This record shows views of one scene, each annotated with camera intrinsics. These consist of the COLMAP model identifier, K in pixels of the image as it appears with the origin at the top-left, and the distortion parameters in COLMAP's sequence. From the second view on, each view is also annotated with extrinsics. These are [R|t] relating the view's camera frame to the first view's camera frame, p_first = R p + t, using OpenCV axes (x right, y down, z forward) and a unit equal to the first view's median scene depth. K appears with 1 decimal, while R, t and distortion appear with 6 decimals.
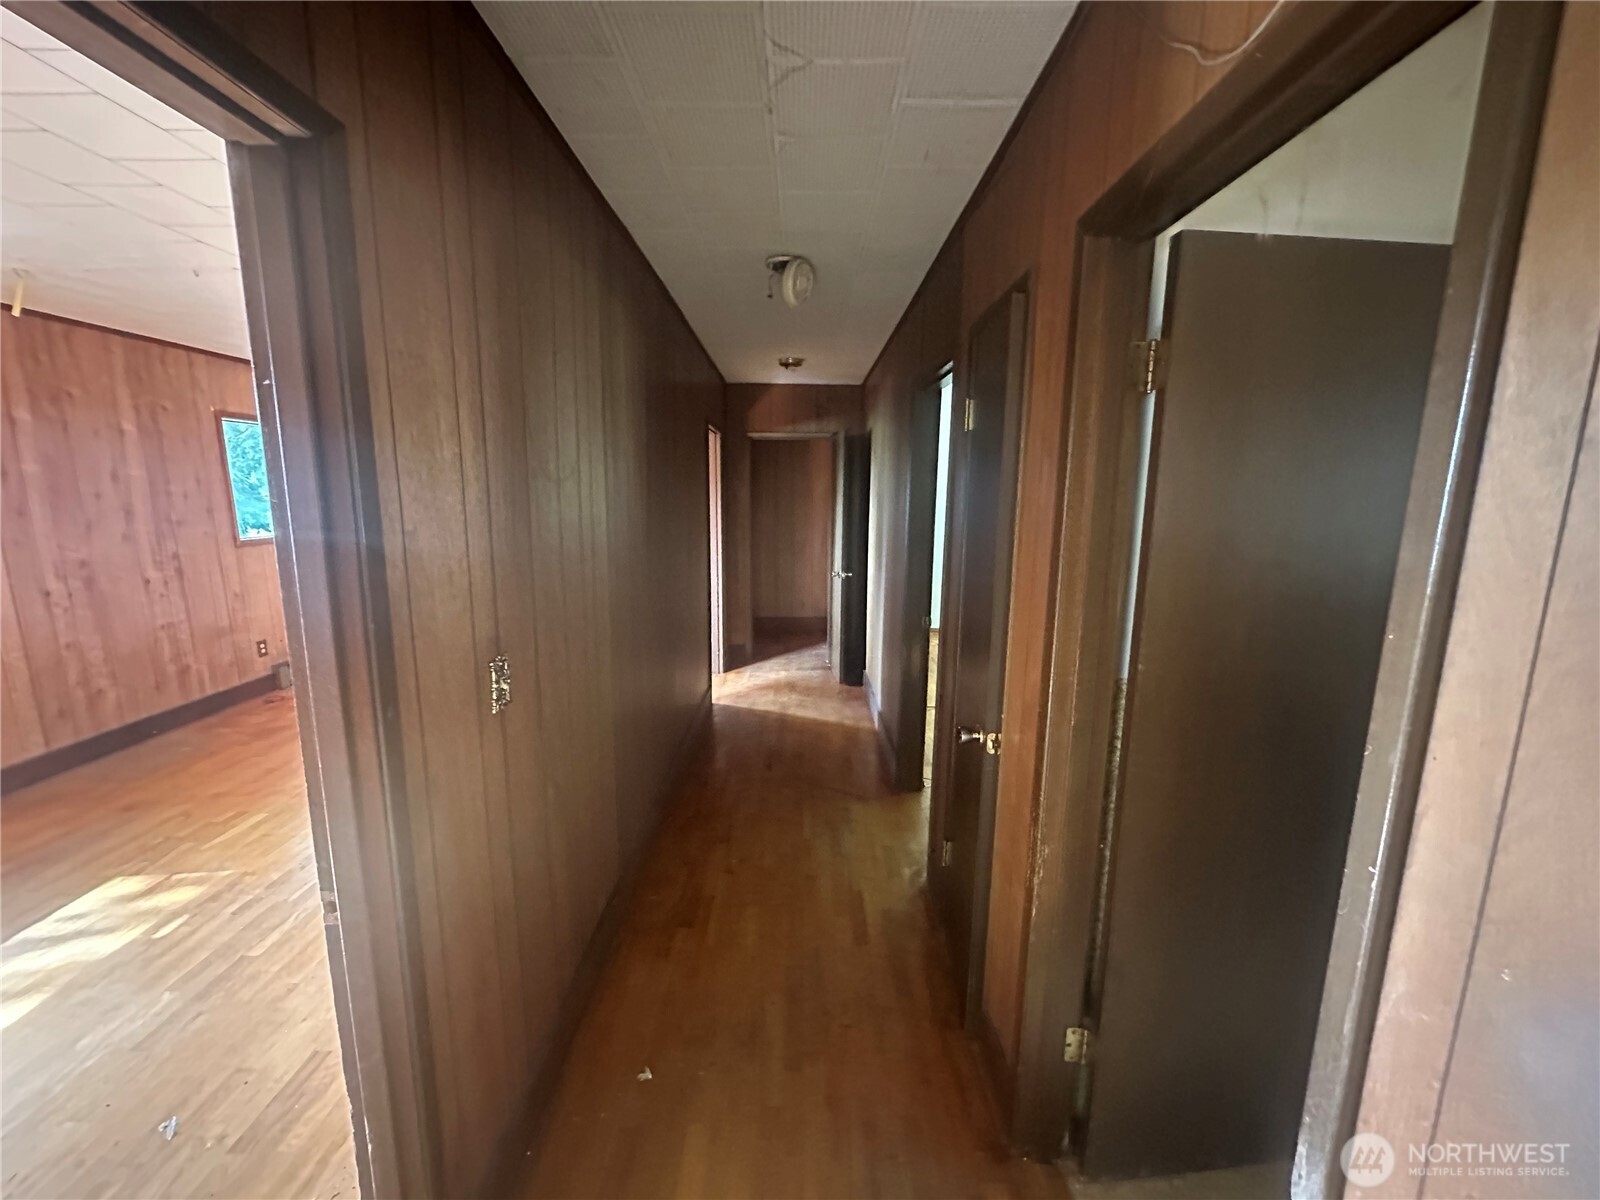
lens RADIAL K [[643.4, 0, 810.9], [0, 643.4, 594.6], [0, 0, 1]] dist [-0.006993, 0.001380]
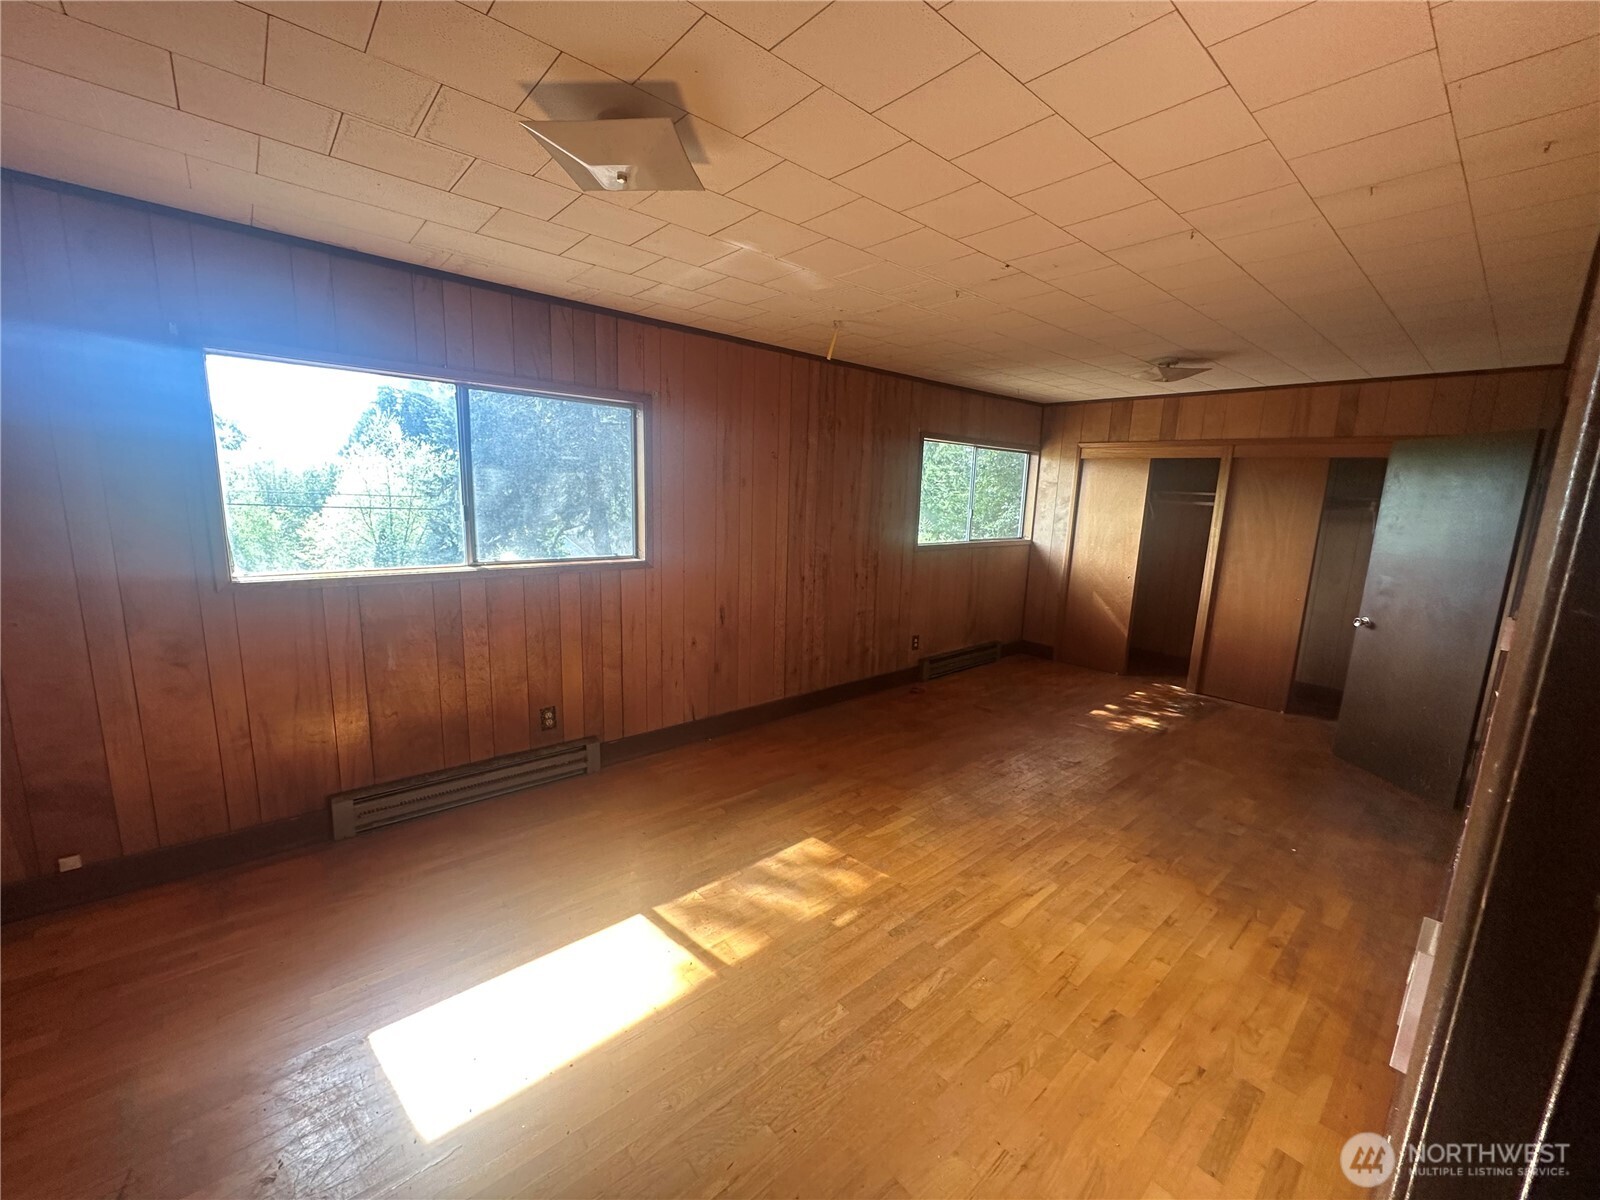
lens RADIAL K [[643.4, 0, 797.3], [0, 643.4, 604.2], [0, 0, 1]] dist [-0.006993, 0.001380]
pose [[0.648080, 0.147654, -0.747122, -0.274558], [-0.153127, 0.986254, 0.062087, -0.035665], [0.746019, 0.074167, 0.661781, 0.165277]]
